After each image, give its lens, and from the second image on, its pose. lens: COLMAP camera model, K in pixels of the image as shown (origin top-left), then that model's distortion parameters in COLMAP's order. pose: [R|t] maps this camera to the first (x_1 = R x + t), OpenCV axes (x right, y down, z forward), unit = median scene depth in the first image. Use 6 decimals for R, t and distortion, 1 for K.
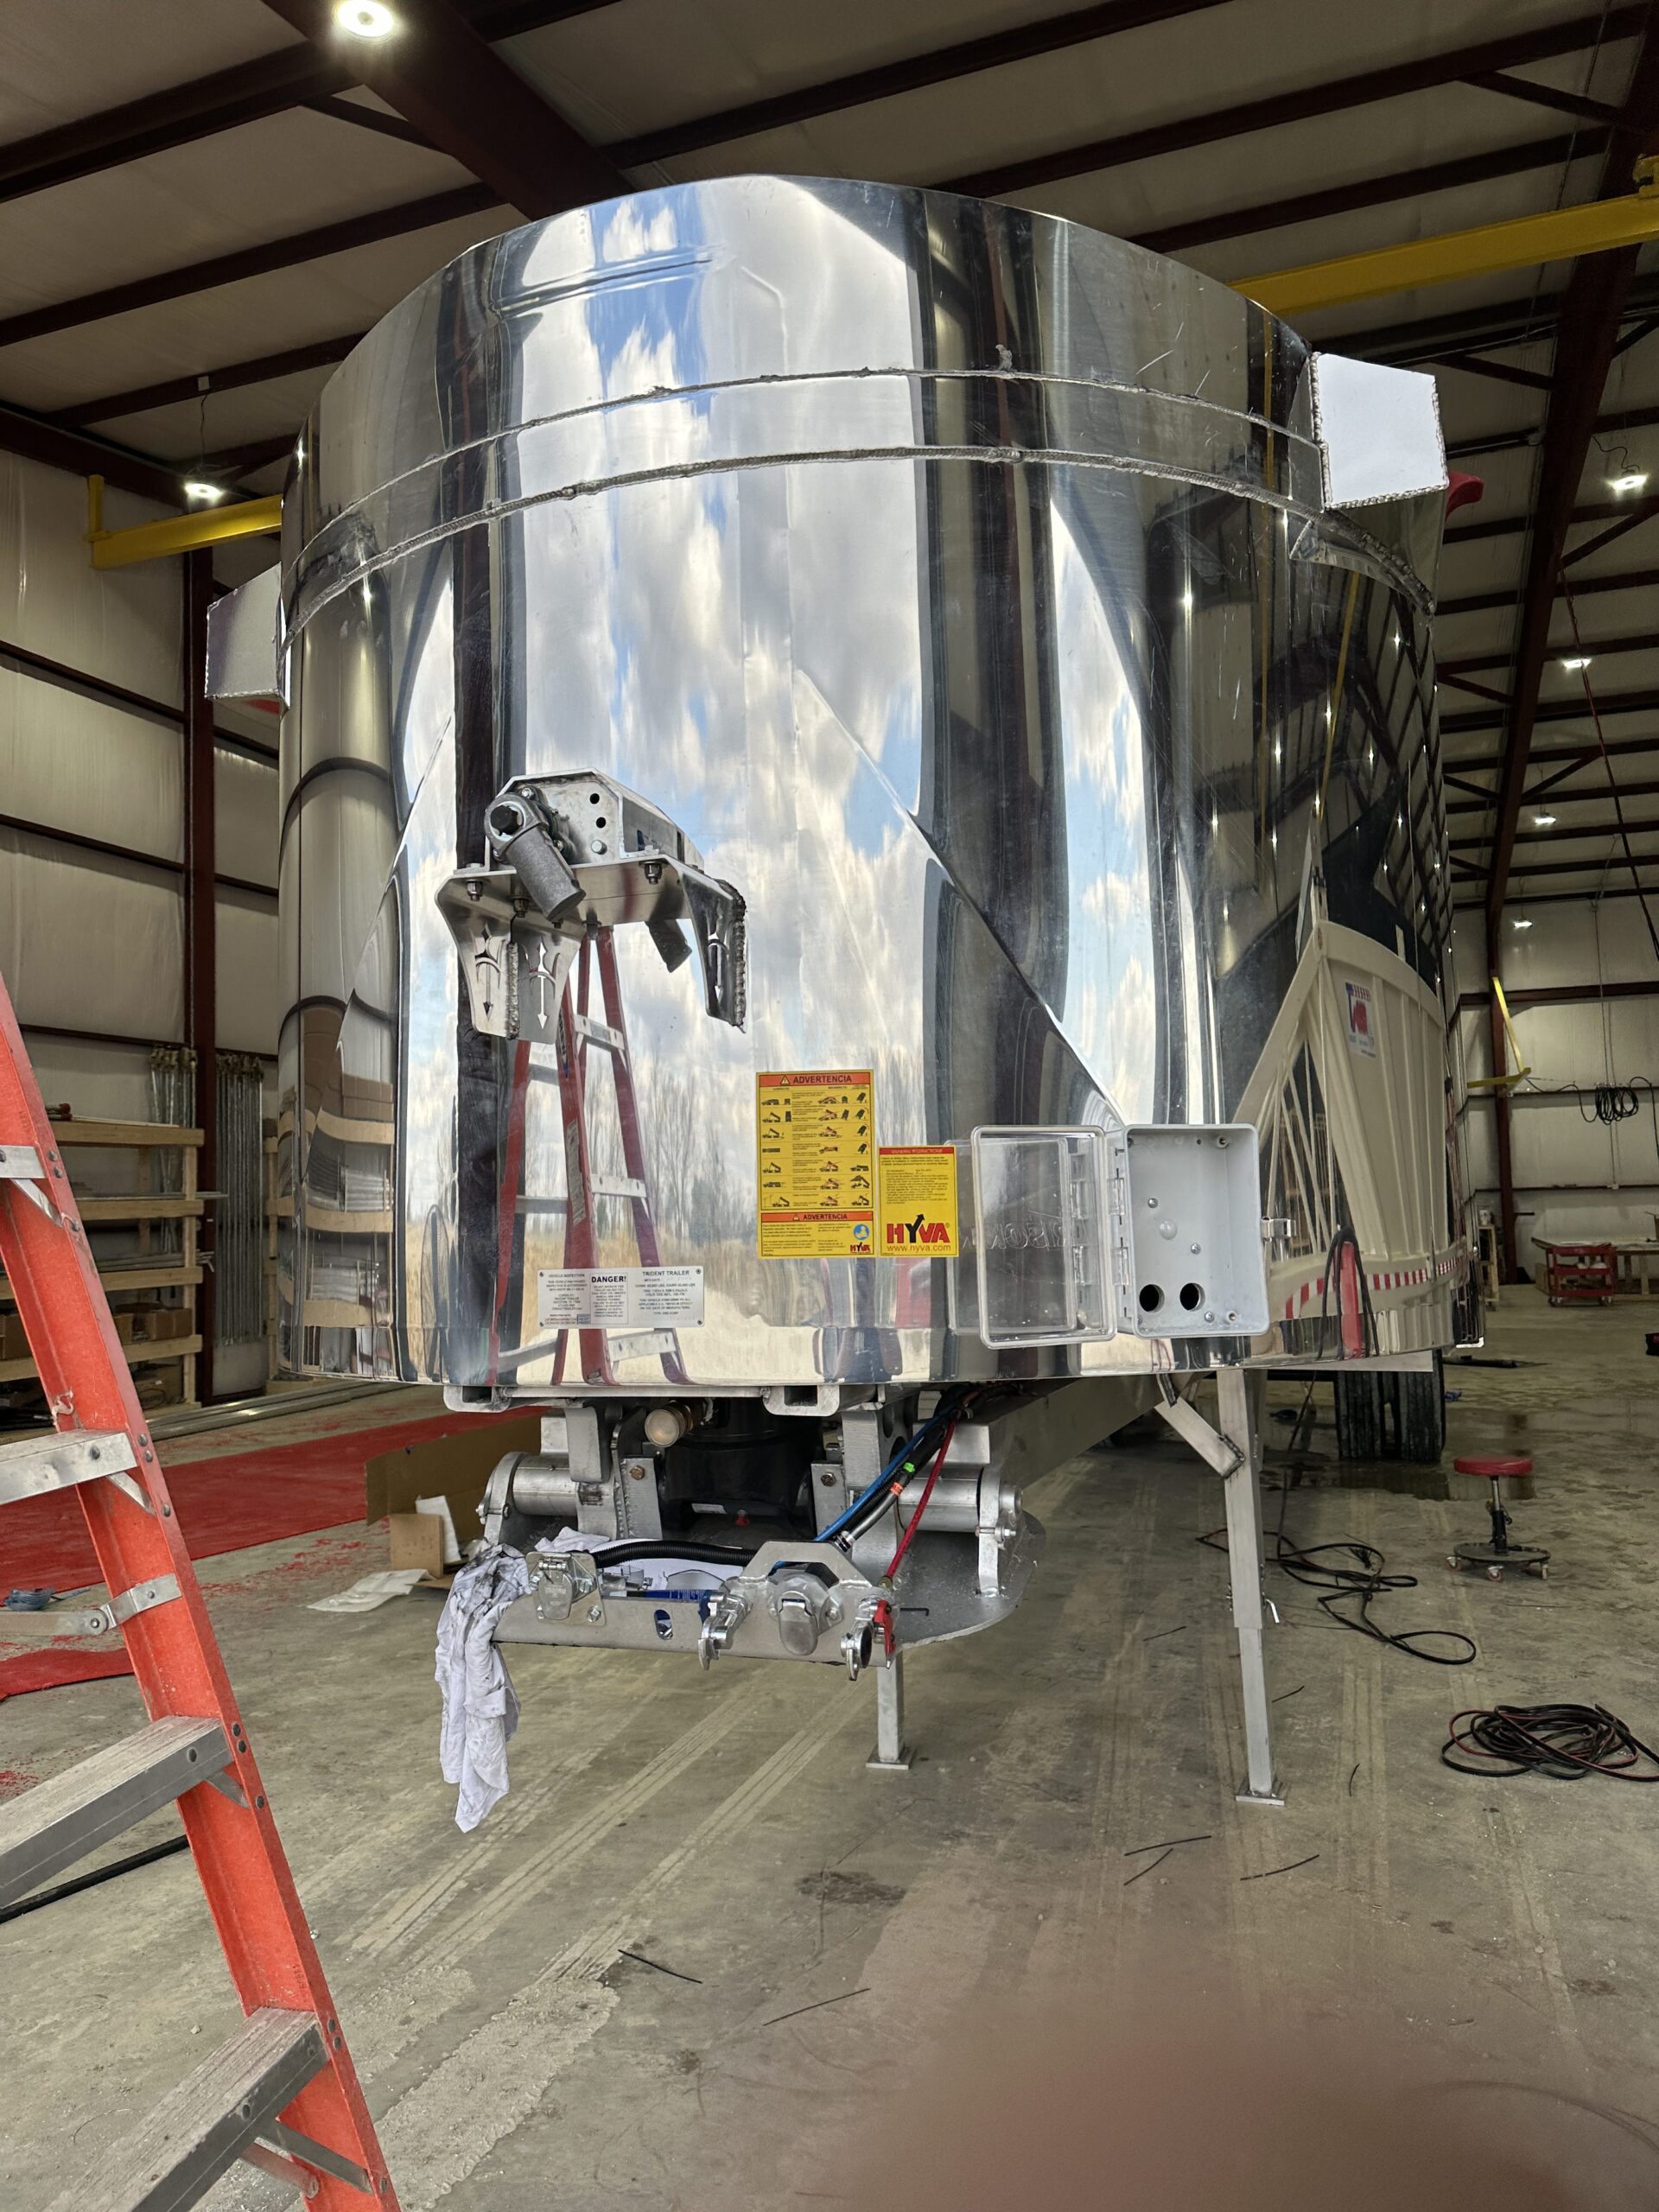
lens RADIAL K [[1570.5, 0, 829.5], [0, 1570.5, 1106.0], [0, 0, 1]] dist [0.003861, 0.002944]
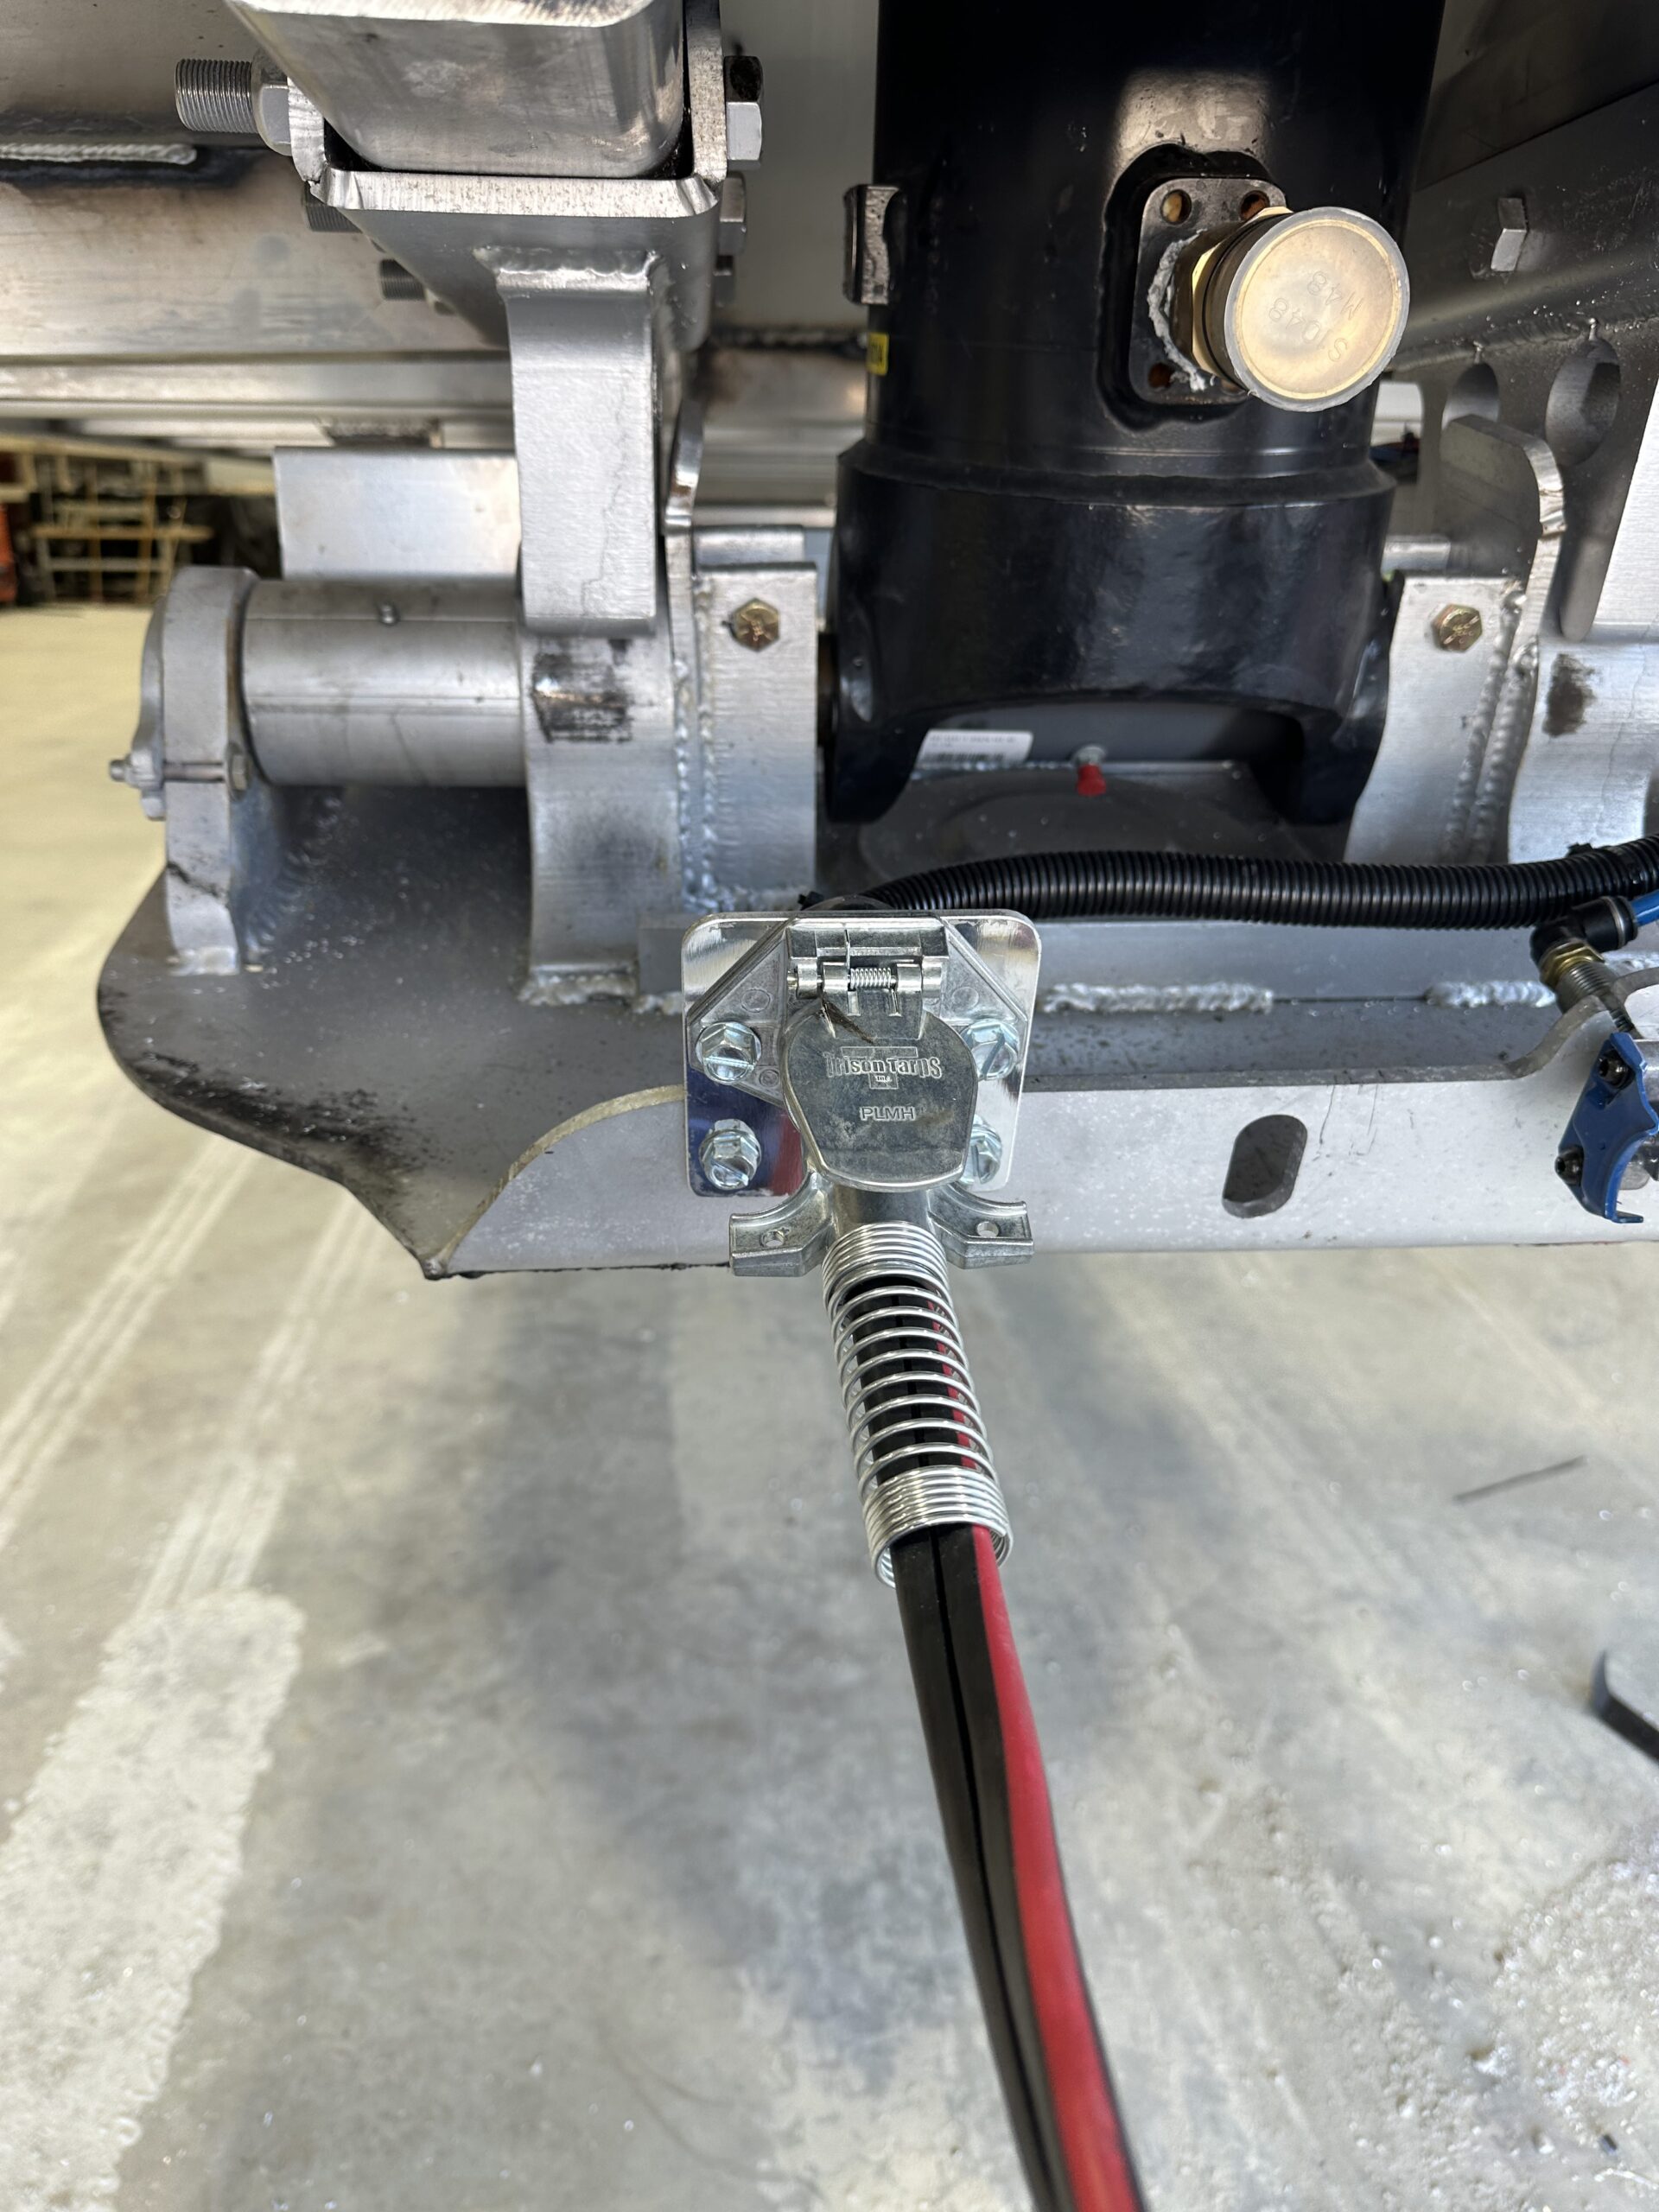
lens RADIAL K [[1570.5, 0, 829.5], [0, 1570.5, 1106.0], [0, 0, 1]] dist [0.003861, 0.002944]
pose [[0.913954, -0.116111, 0.388852, -0.138343], [-0.062240, 0.906752, 0.417045, 0.117877], [-0.401017, -0.405362, 0.821503, 0.443587]]
